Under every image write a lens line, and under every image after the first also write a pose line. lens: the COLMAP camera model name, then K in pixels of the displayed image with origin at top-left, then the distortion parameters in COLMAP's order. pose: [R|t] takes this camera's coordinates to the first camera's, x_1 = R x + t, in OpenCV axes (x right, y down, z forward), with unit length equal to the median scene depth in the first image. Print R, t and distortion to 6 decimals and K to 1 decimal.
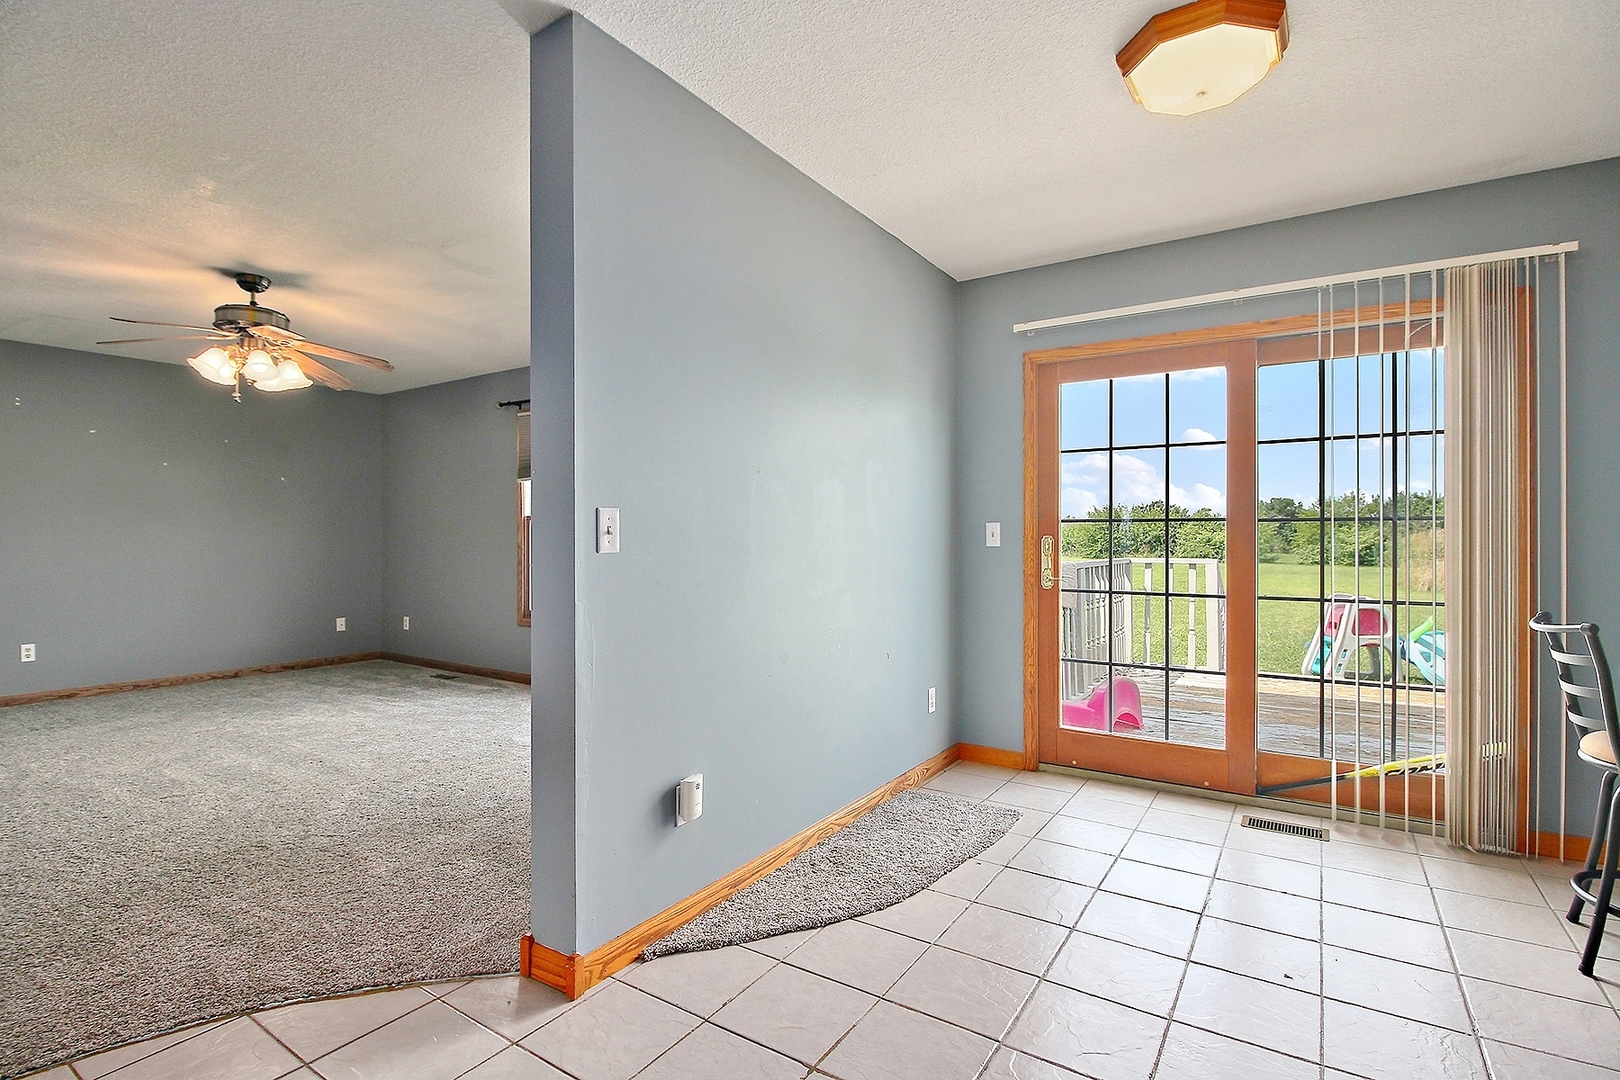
lens RADIAL K [[755.6, 0, 810.6], [0, 755.6, 540.4], [0, 0, 1]] dist [-0.010153, -0.001955]
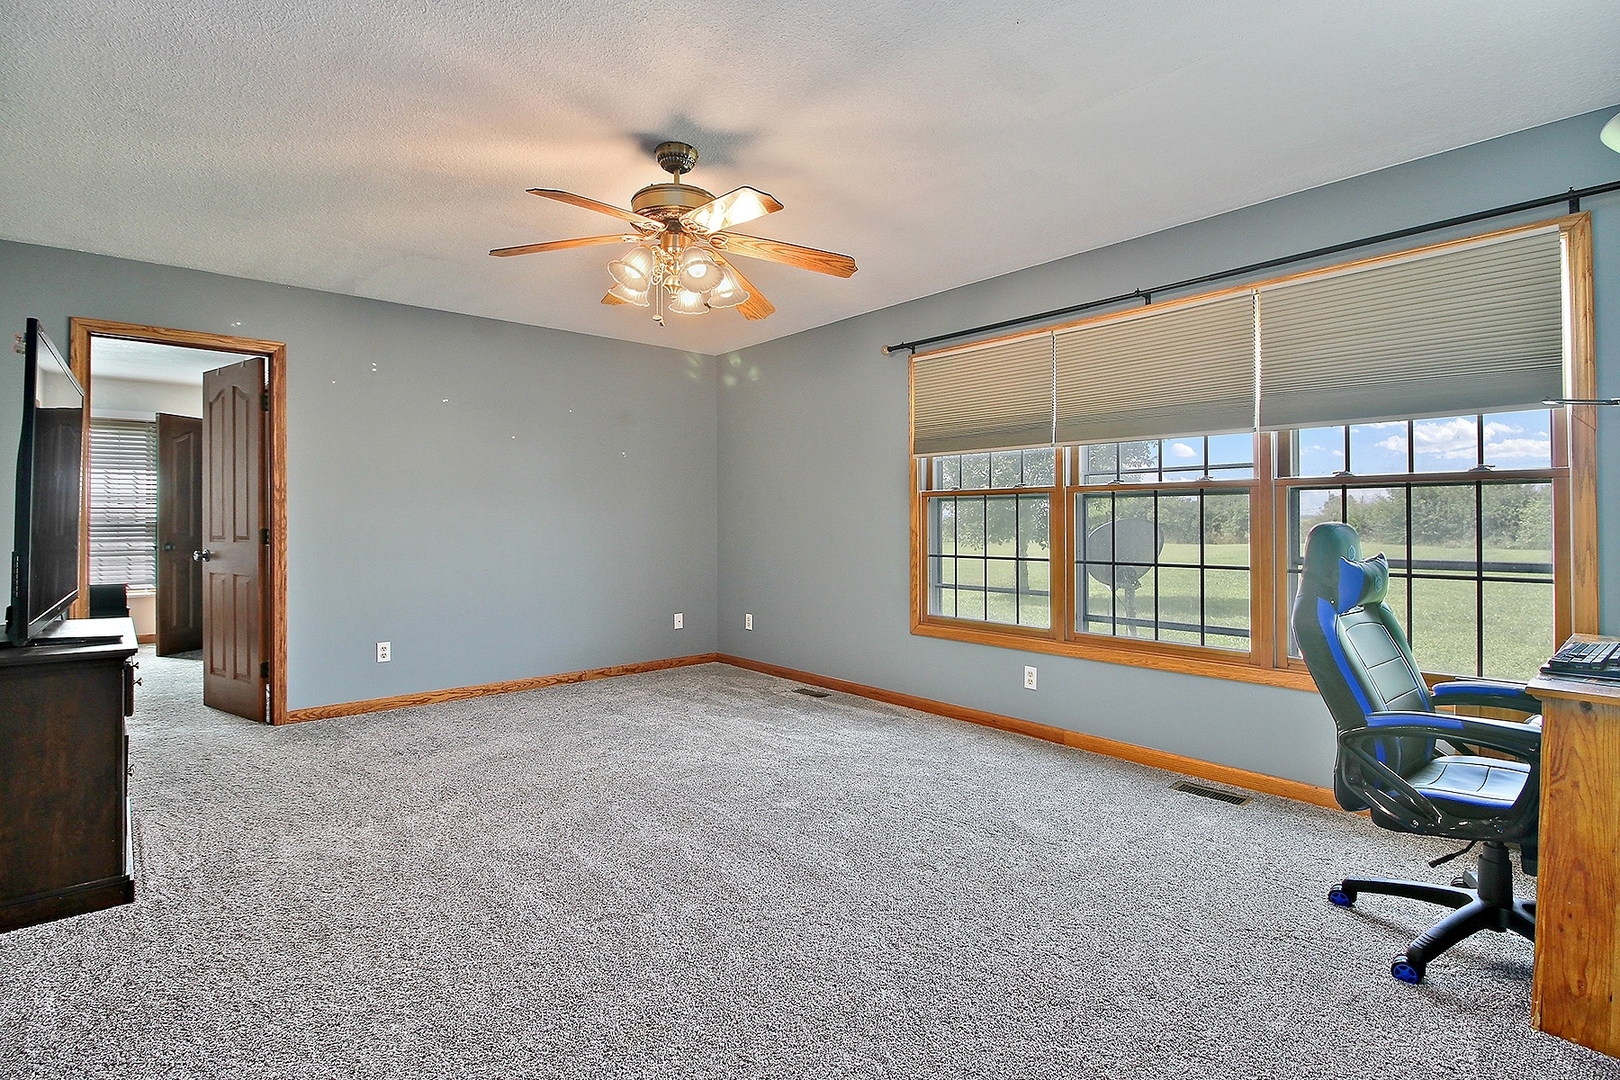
lens RADIAL K [[755.6, 0, 829.8], [0, 755.6, 519.7], [0, 0, 1]] dist [-0.010153, -0.001955]
pose [[0.971425, -0.001298, -0.237342, -0.703275], [0.000319, 0.999991, -0.004163, -0.001490], [0.237346, 0.003969, 0.971417, 0.561424]]
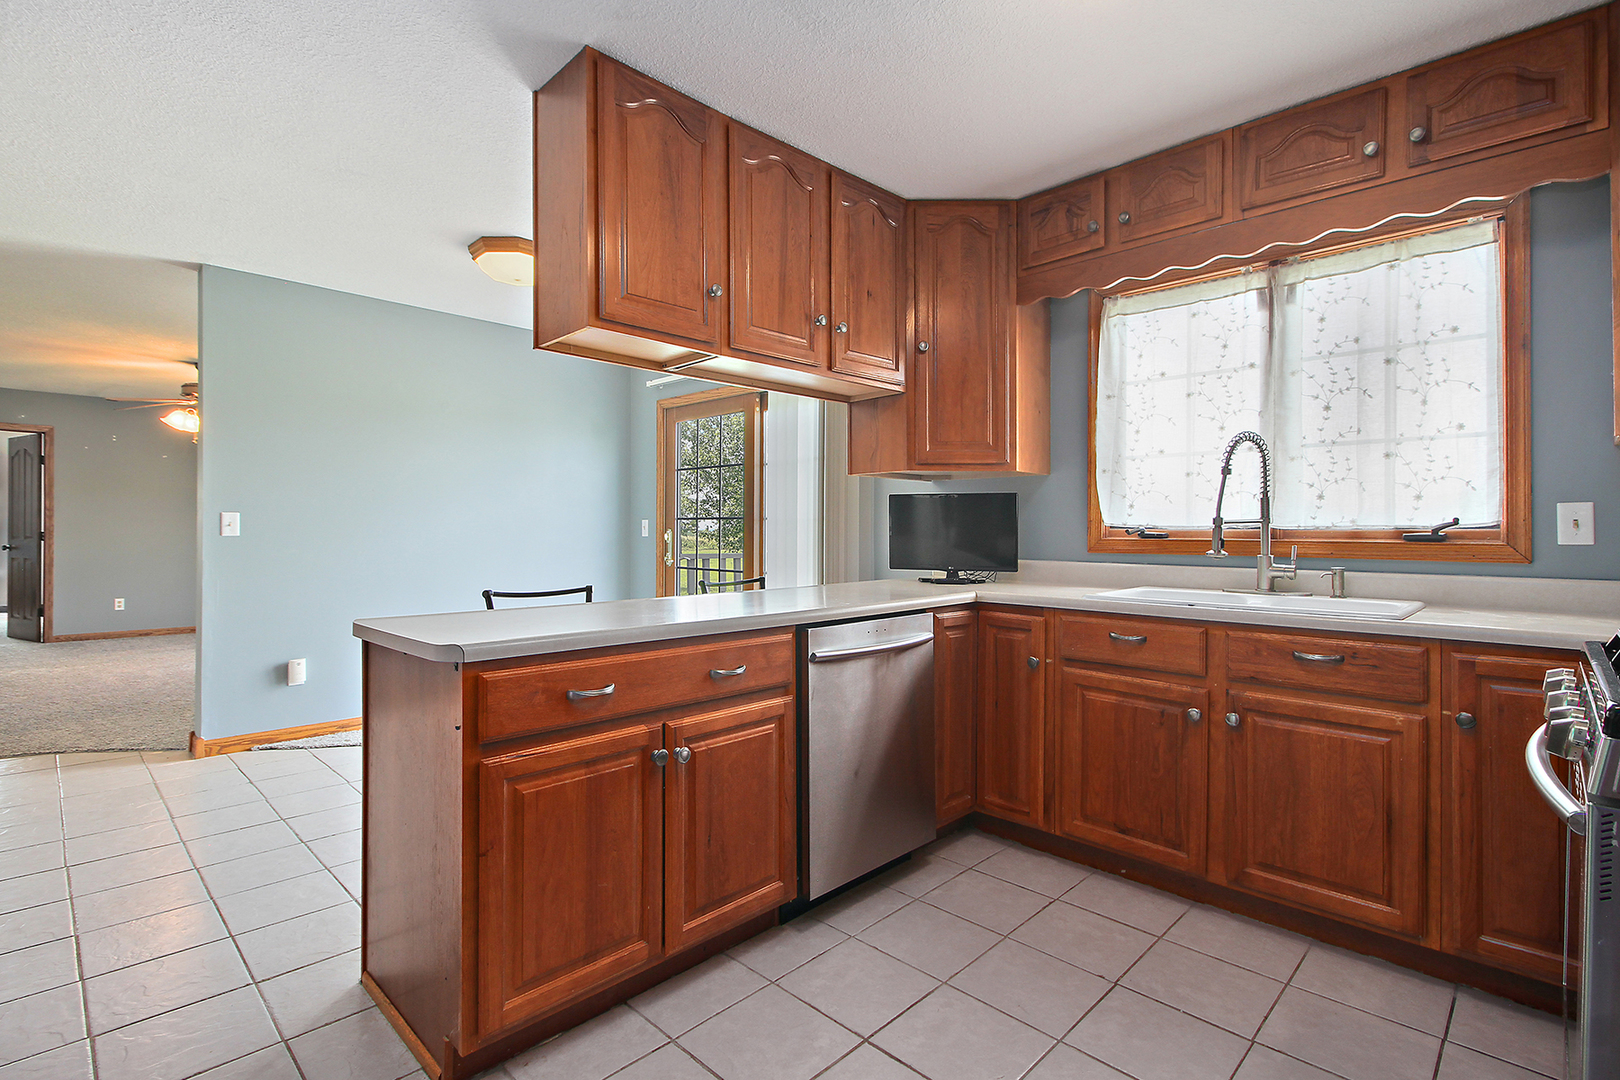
lens RADIAL K [[755.6, 0, 822.0], [0, 755.6, 525.2], [0, 0, 1]] dist [-0.010153, -0.001955]
pose [[0.986239, 0.002747, -0.165304, 1.273752], [-0.003819, 0.999974, -0.006169, -0.008884], [0.165283, 0.006715, 0.986223, -0.540925]]
